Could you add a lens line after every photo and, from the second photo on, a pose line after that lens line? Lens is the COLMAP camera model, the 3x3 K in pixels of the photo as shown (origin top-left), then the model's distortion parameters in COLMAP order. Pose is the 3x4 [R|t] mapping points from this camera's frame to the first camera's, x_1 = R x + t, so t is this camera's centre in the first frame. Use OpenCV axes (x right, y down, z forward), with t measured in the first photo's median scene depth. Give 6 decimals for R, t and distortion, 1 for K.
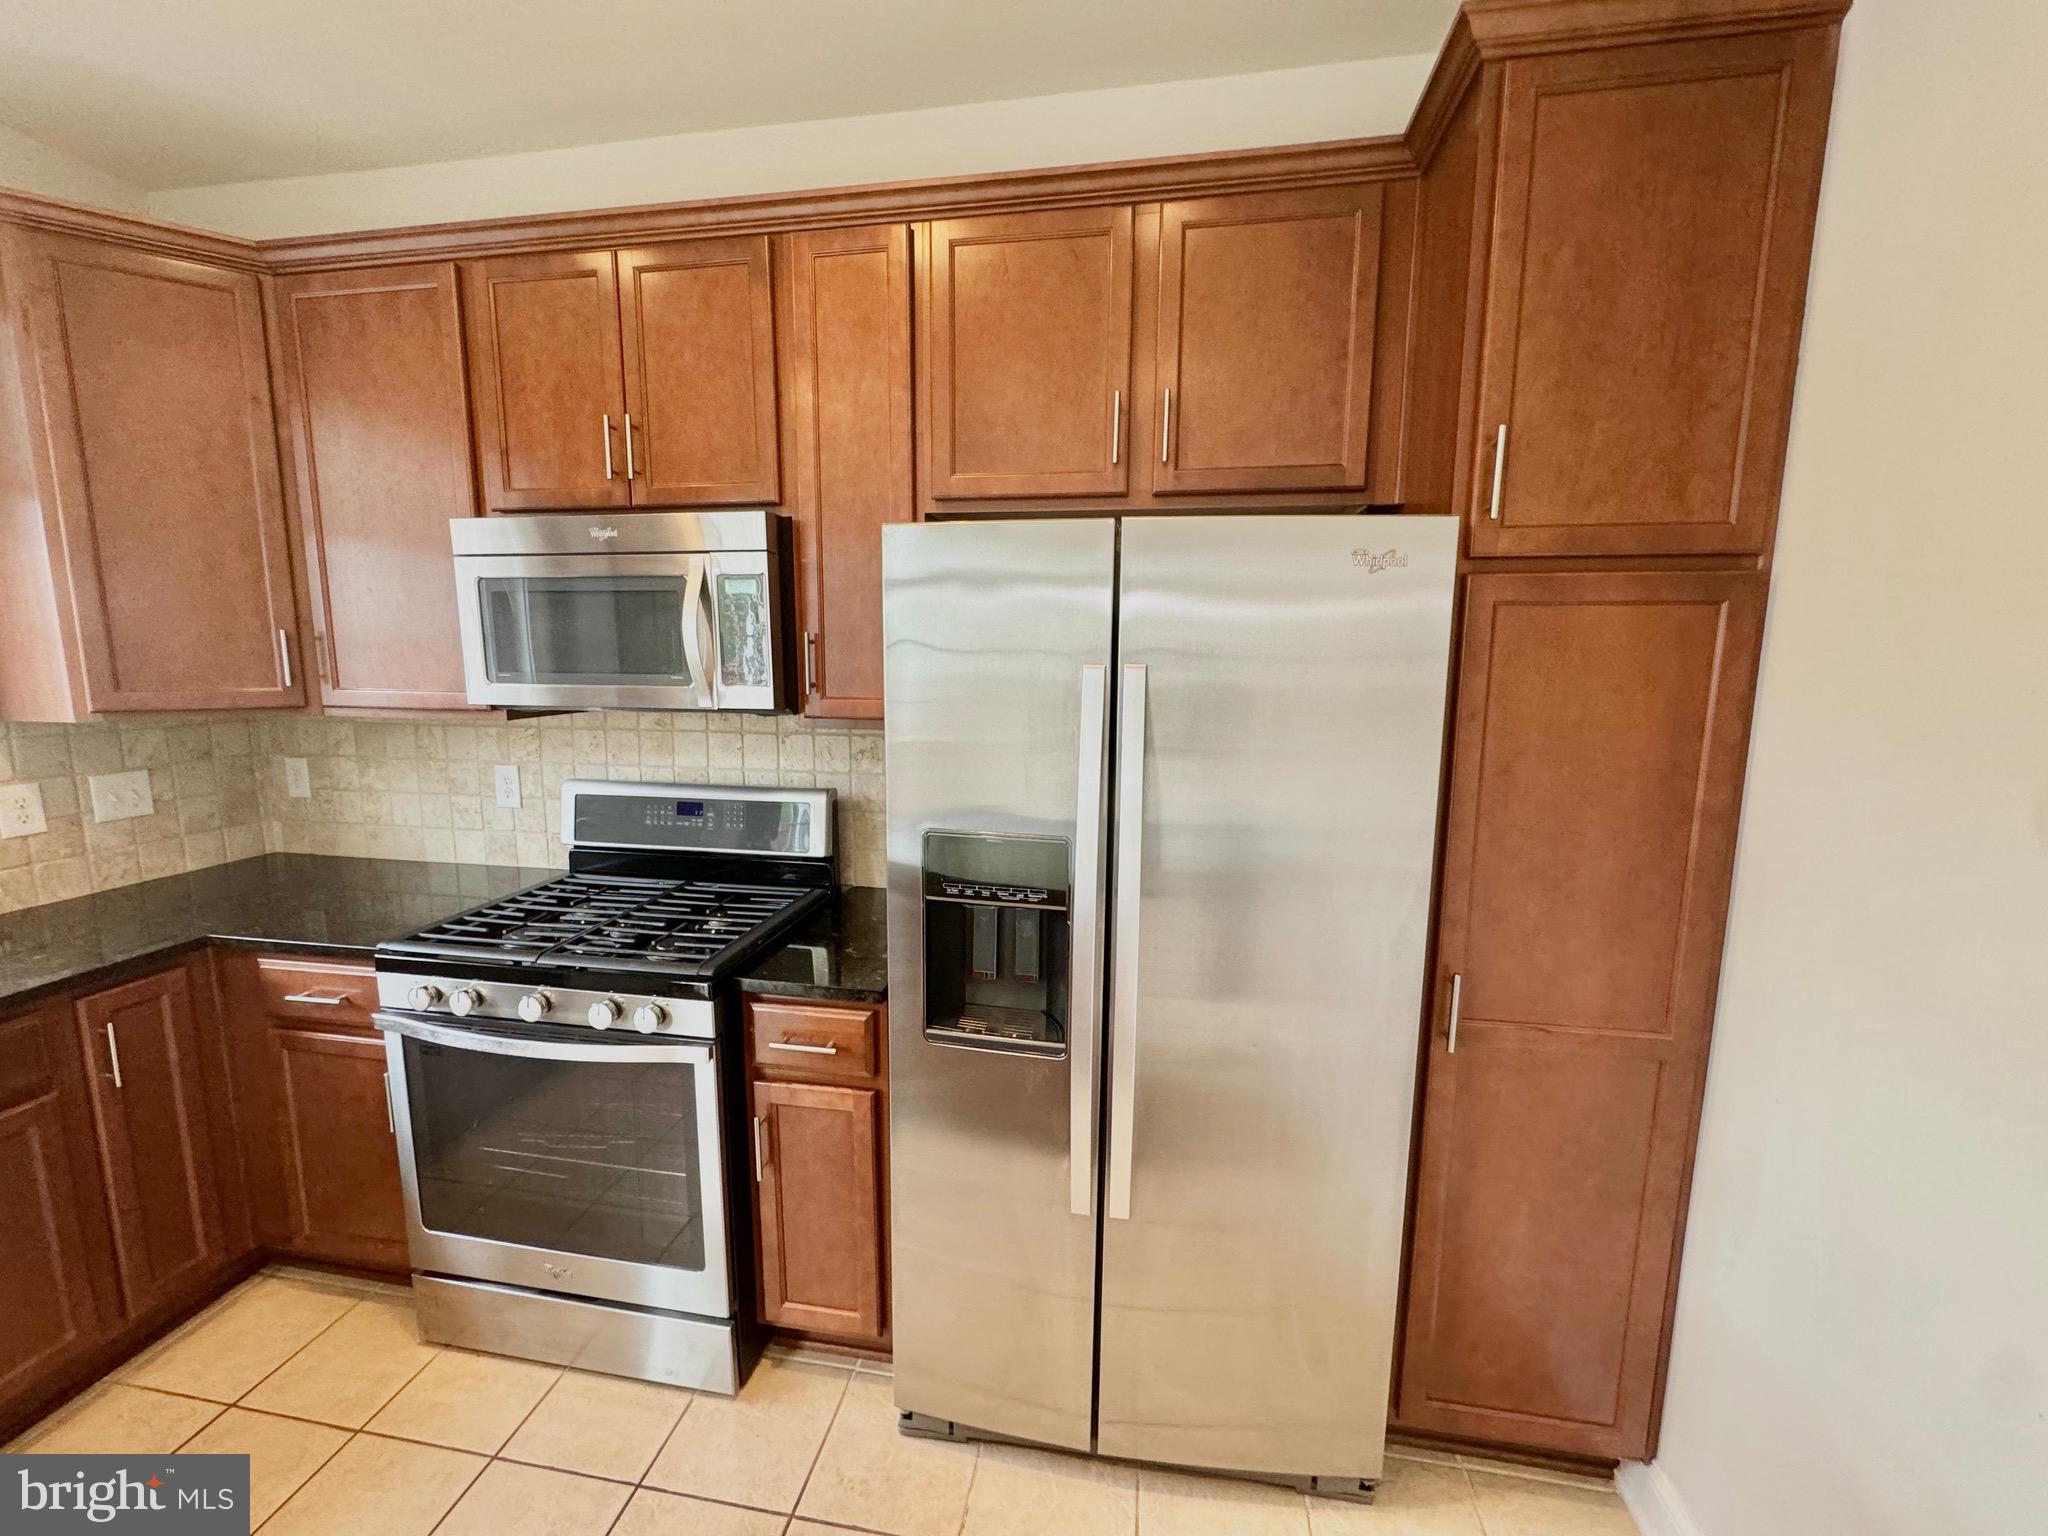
lens RADIAL K [[817.8, 0, 1023.9], [0, 817.8, 766.4], [0, 0, 1]] dist [-0.003558, 0.000639]
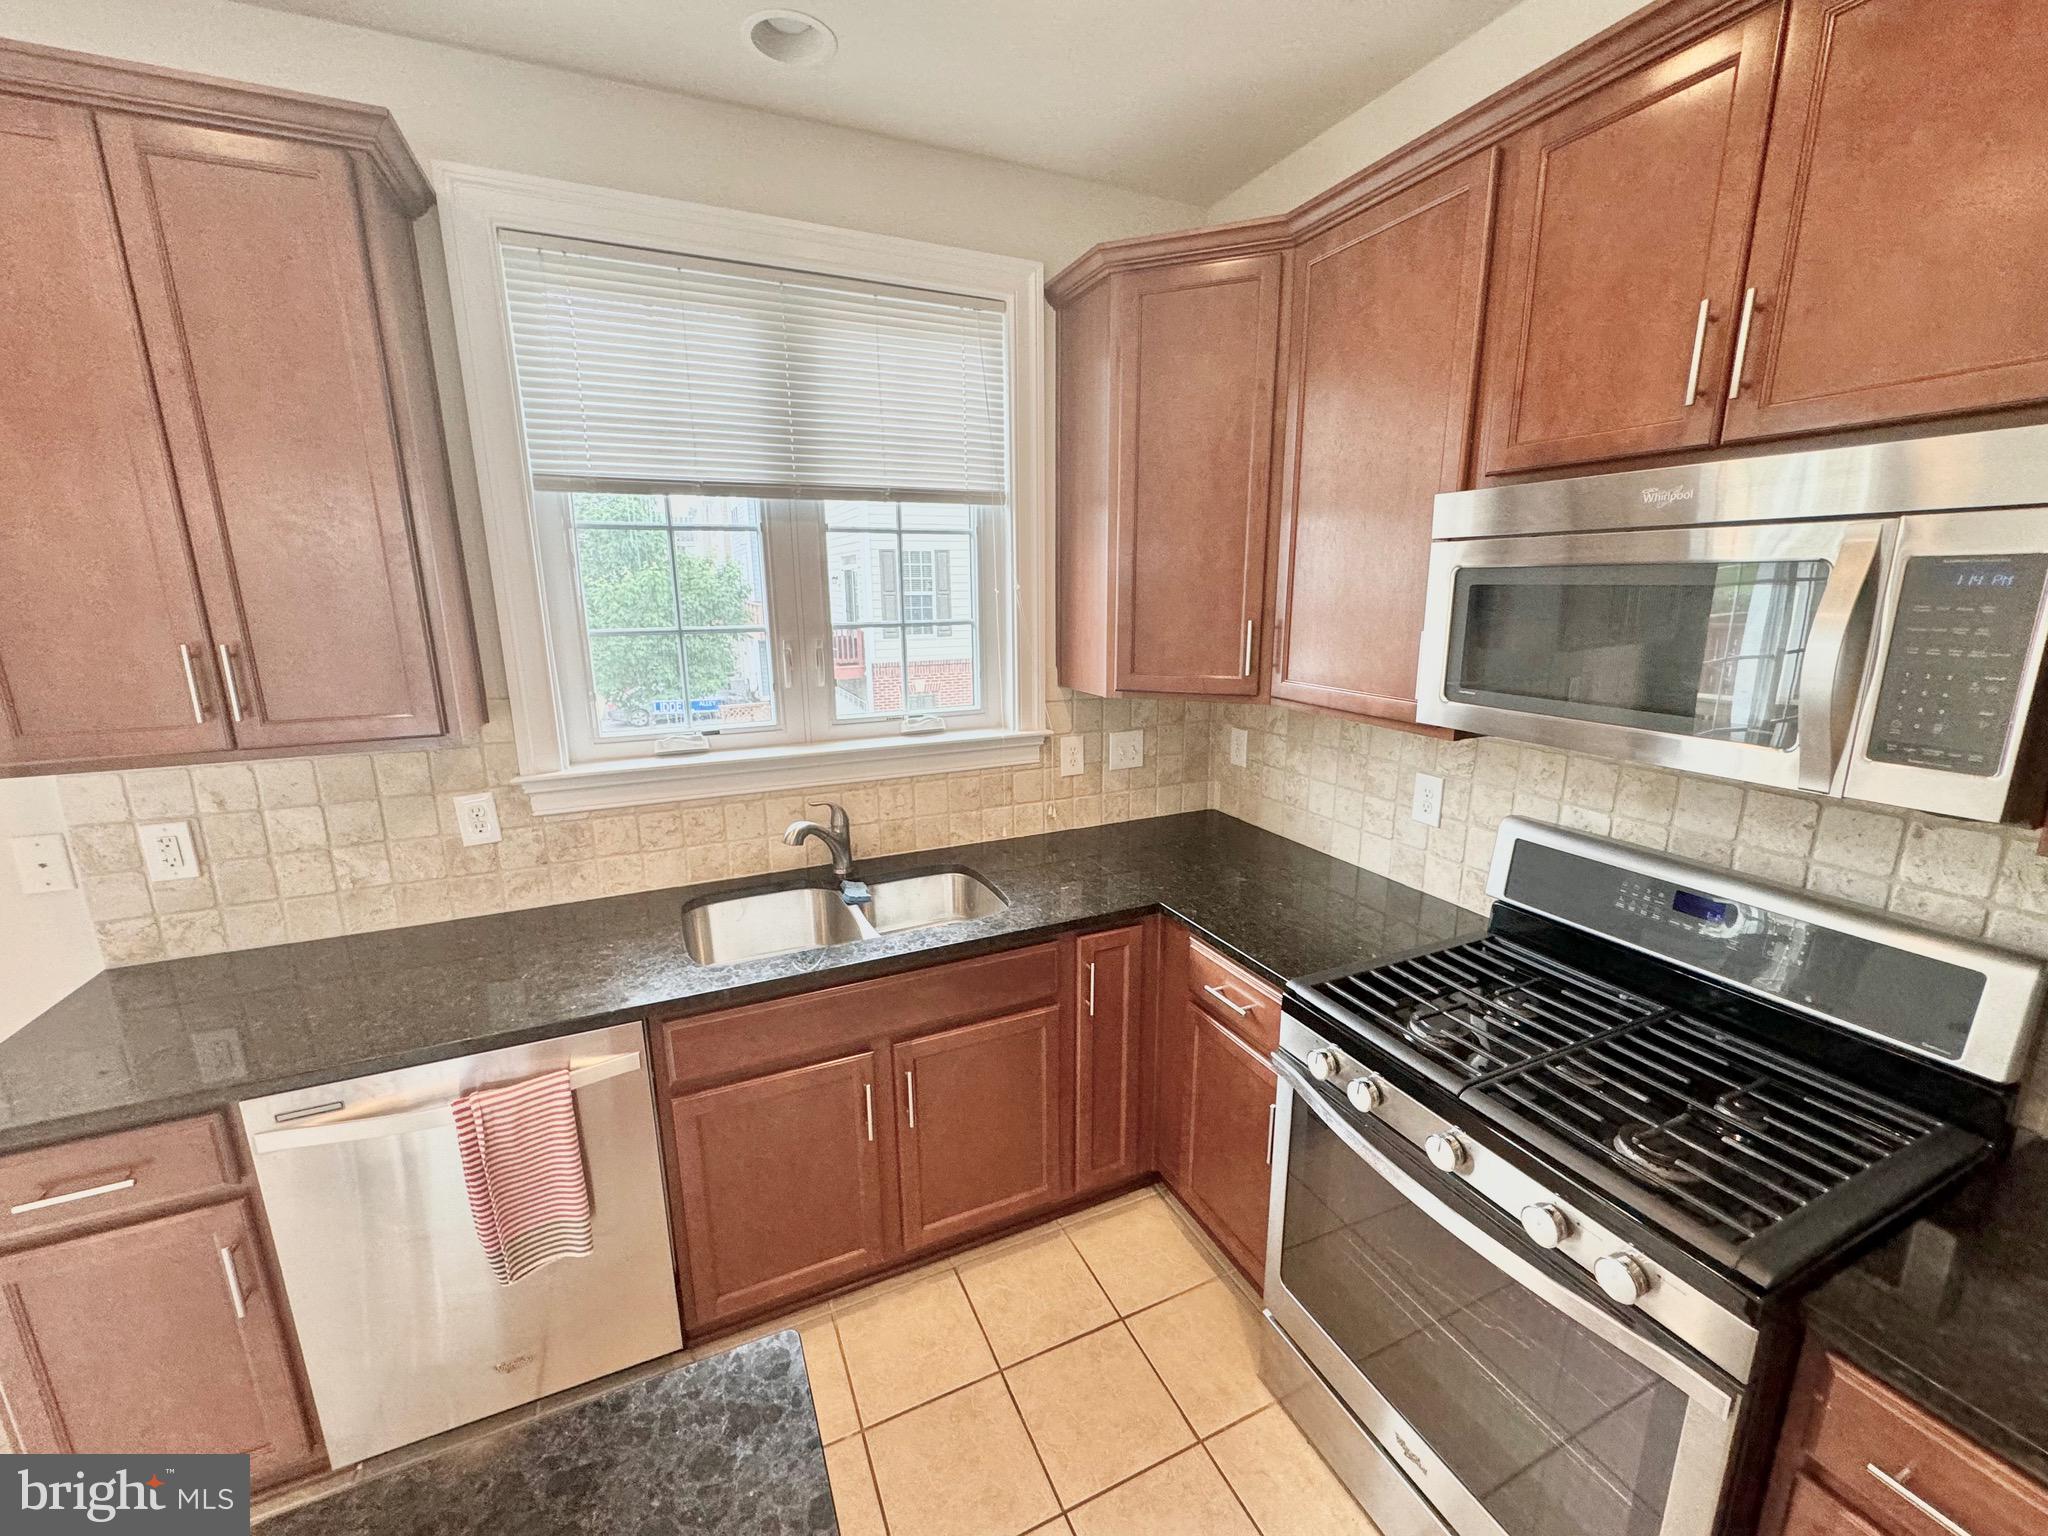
lens RADIAL K [[817.8, 0, 1026.5], [0, 817.8, 767.6], [0, 0, 1]] dist [-0.003558, 0.000639]
pose [[0.561494, 0.171652, -0.809482, -0.232947], [-0.104390, 0.985126, 0.136488, -0.105786], [0.820870, 0.007864, 0.571061, 0.212836]]
